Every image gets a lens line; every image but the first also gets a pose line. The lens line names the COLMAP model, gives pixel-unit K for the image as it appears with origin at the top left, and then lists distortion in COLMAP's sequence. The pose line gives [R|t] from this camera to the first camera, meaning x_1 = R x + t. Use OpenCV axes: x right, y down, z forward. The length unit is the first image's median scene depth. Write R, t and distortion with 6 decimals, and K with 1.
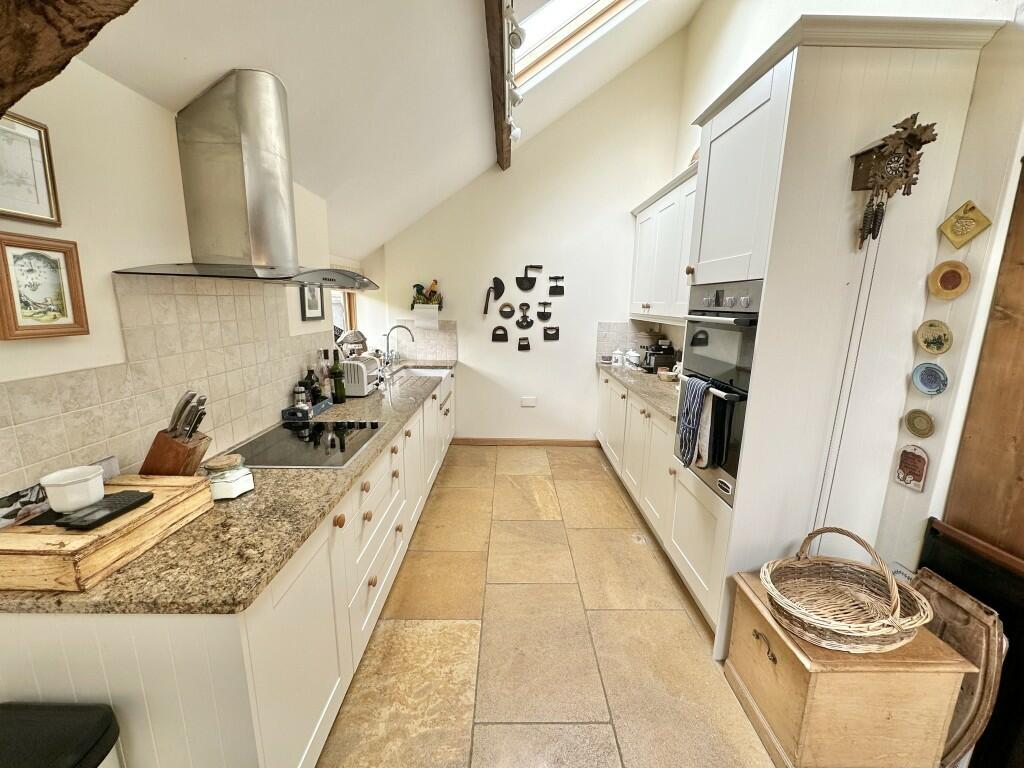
lens RADIAL K [[409.6, 0, 511.6], [0, 409.6, 382.3], [0, 0, 1]] dist [-0.001138, -0.000122]
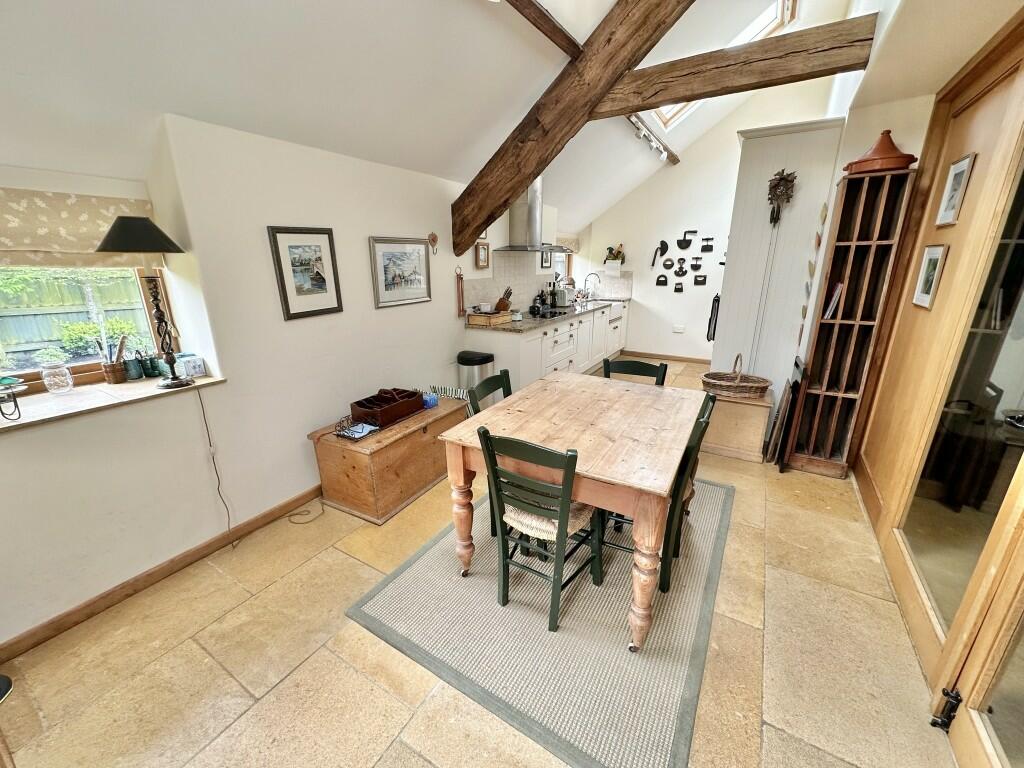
lens RADIAL K [[409.6, 0, 507.4], [0, 409.6, 384.6], [0, 0, 1]] dist [-0.001138, -0.000122]
pose [[0.851962, 0.133191, -0.506380, 0.301619], [-0.083131, 0.989247, 0.120333, 0.124456], [0.516962, -0.060423, 0.853873, -0.573910]]
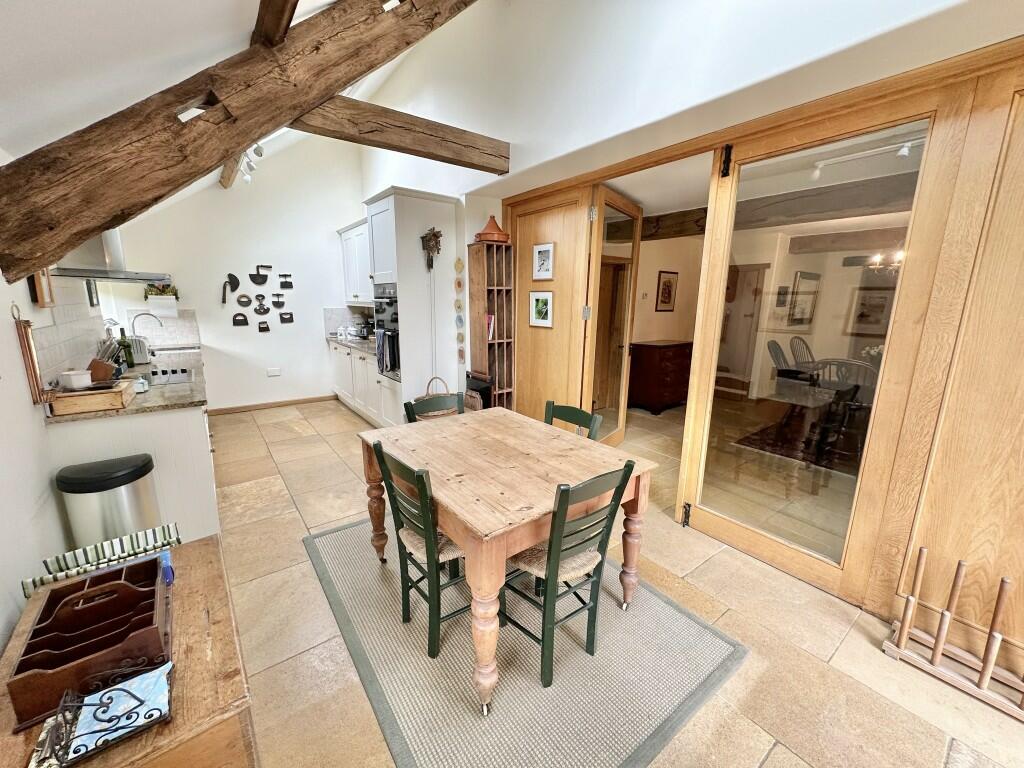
lens RADIAL K [[409.6, 0, 513.2], [0, 409.6, 384.4], [0, 0, 1]] dist [-0.001138, -0.000122]
pose [[0.797705, -0.129963, 0.588878, -0.129330], [0.118025, 0.991263, 0.058889, 0.106178], [-0.591386, 0.022526, 0.806074, -0.507021]]
